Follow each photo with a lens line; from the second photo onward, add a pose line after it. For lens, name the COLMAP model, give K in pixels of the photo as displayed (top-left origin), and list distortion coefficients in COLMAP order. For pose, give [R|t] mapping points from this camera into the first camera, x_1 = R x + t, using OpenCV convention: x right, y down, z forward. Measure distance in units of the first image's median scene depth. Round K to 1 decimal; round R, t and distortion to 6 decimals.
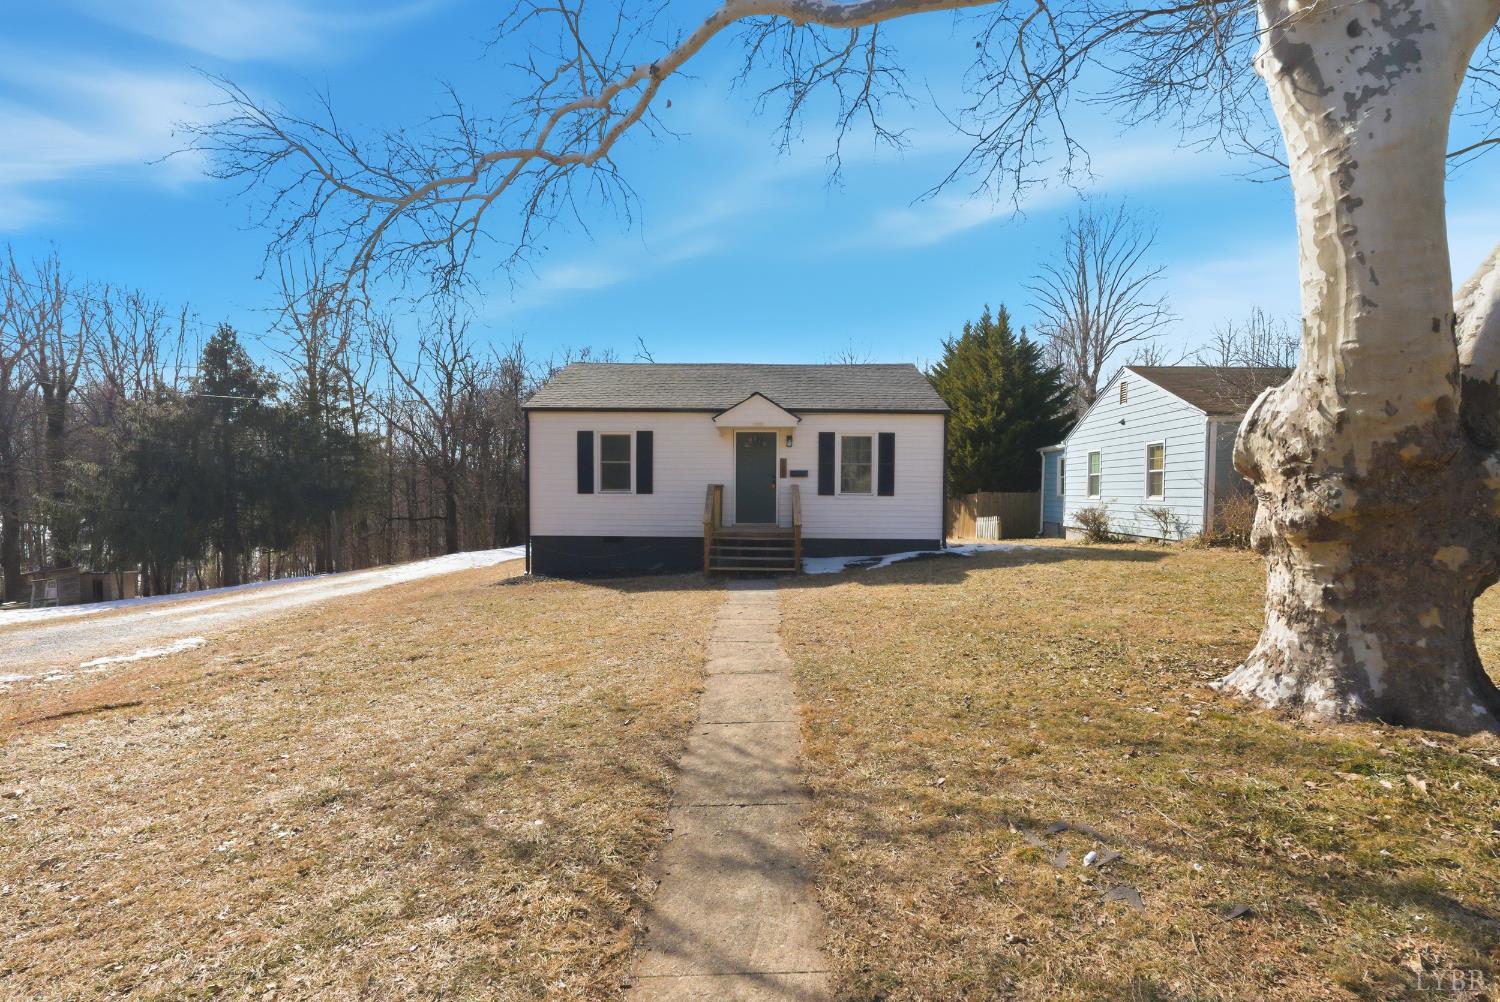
lens RADIAL K [[686.2, 0, 755.5], [0, 686.2, 512.8], [0, 0, 1]] dist [-0.014001, 0.001379]
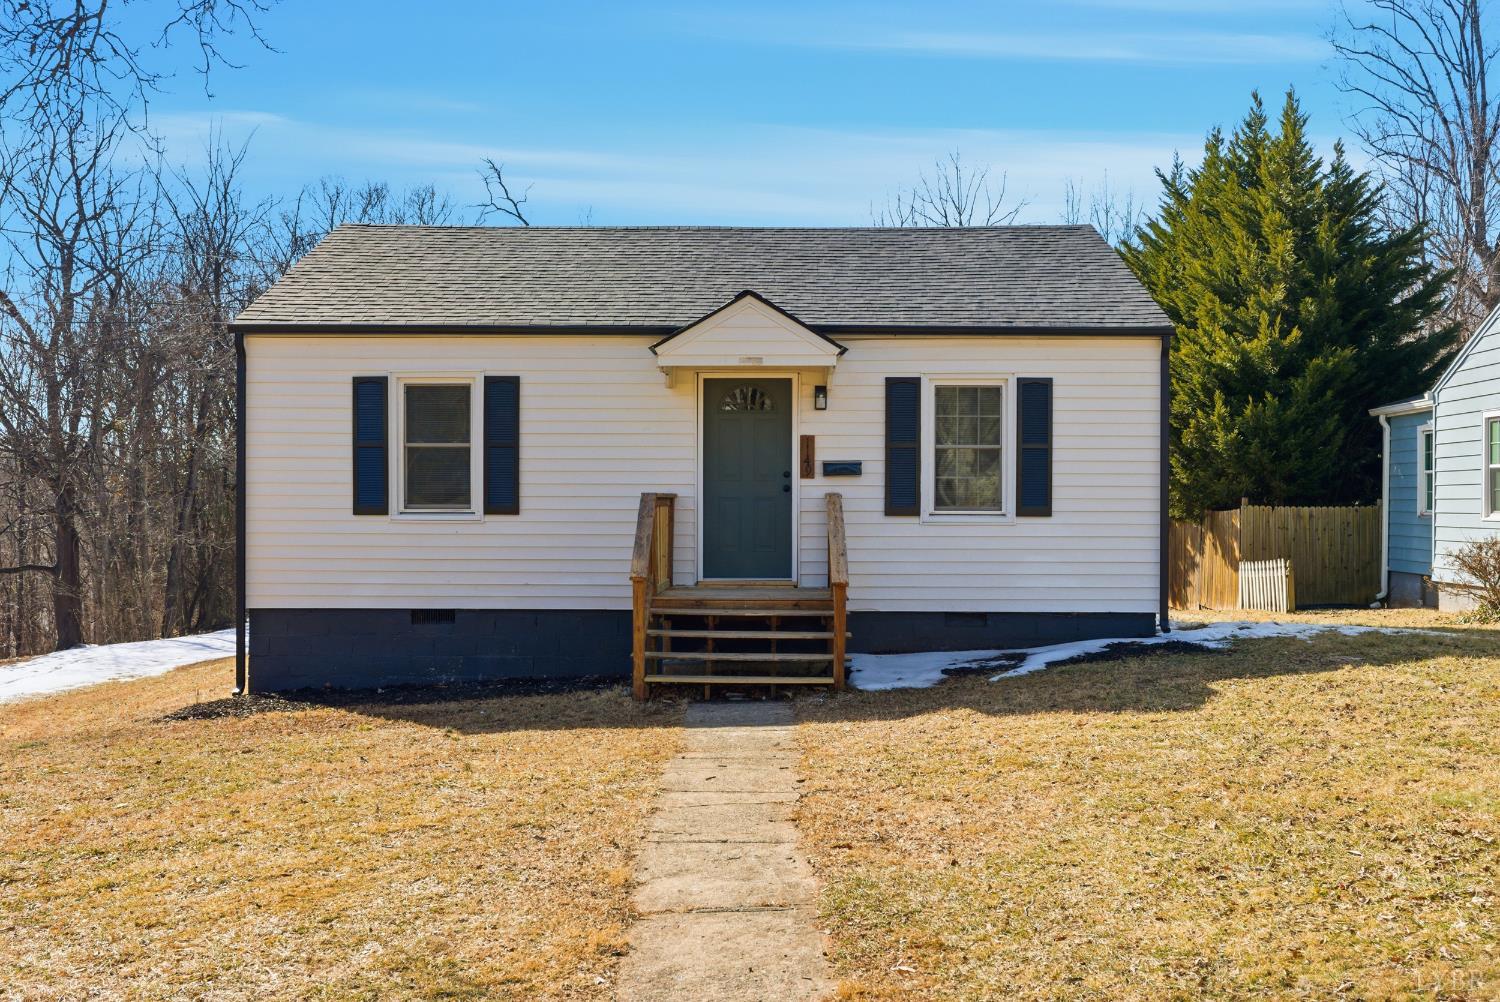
lens RADIAL K [[1528.7, 0, 757.9], [0, 1528.7, 502.2], [0, 0, 1]] dist [0.015886, 0.000000]
pose [[0.999979, -0.004765, 0.004484, 0.003666], [0.004911, 0.999441, -0.033076, -0.001795], [-0.004324, 0.033097, 0.999443, -0.011862]]
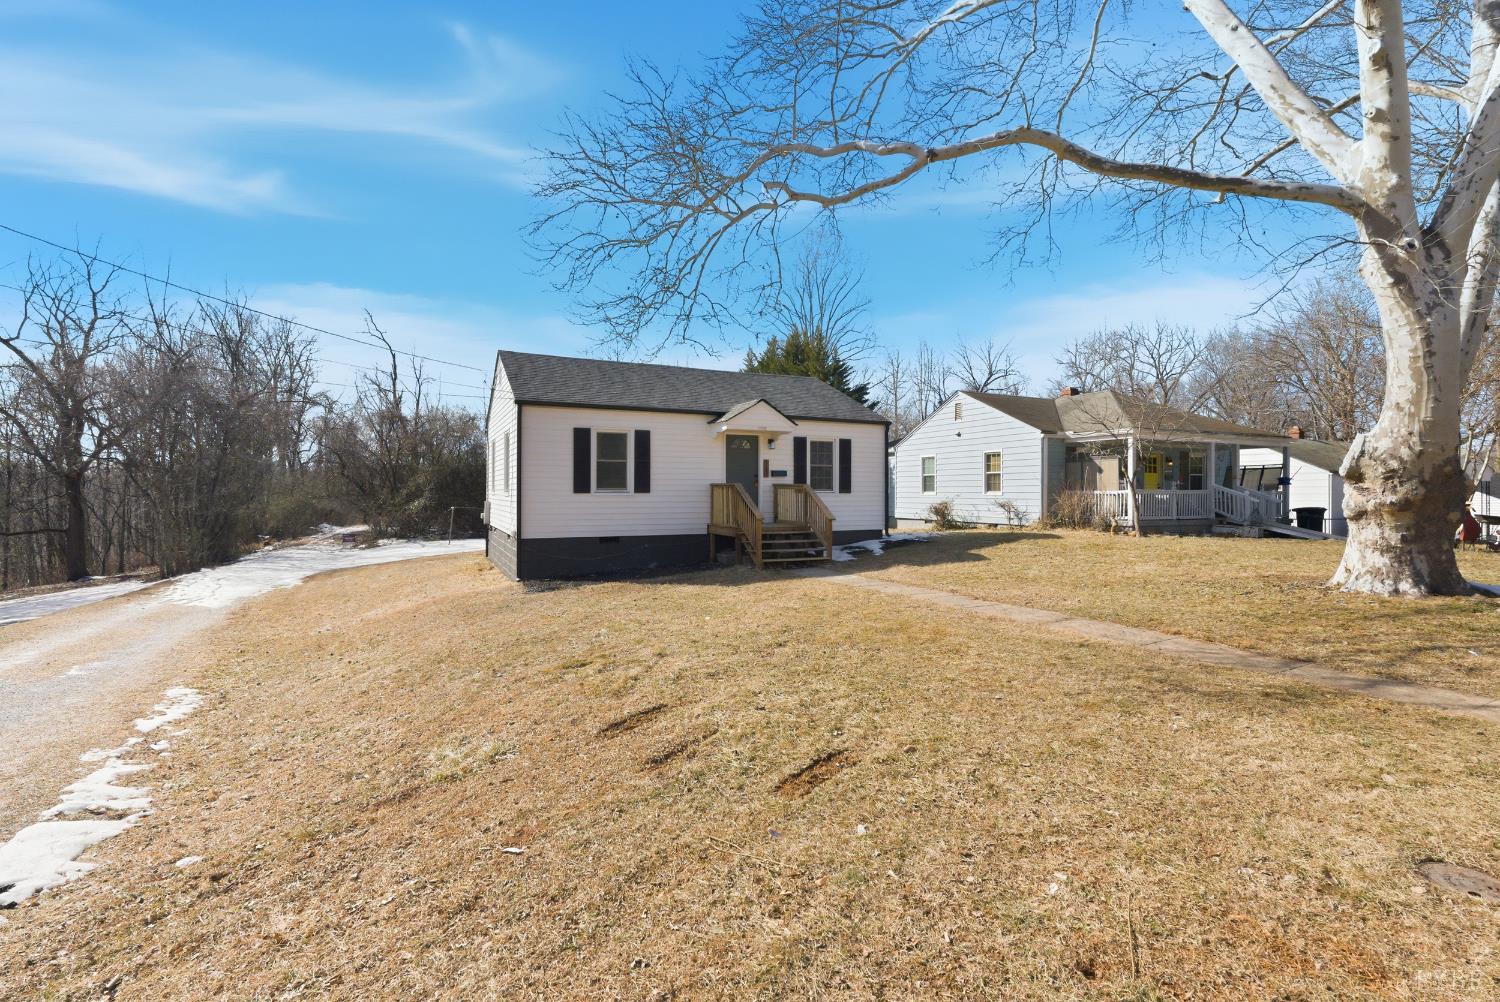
lens RADIAL K [[686.2, 0, 801.8], [0, 686.2, 485.9], [0, 0, 1]] dist [-0.014001, 0.001379]
pose [[0.883665, -0.002027, 0.468115, -0.498556], [0.019152, 0.999310, -0.031827, -0.001317], [-0.467727, 0.037090, 0.883094, 0.011724]]
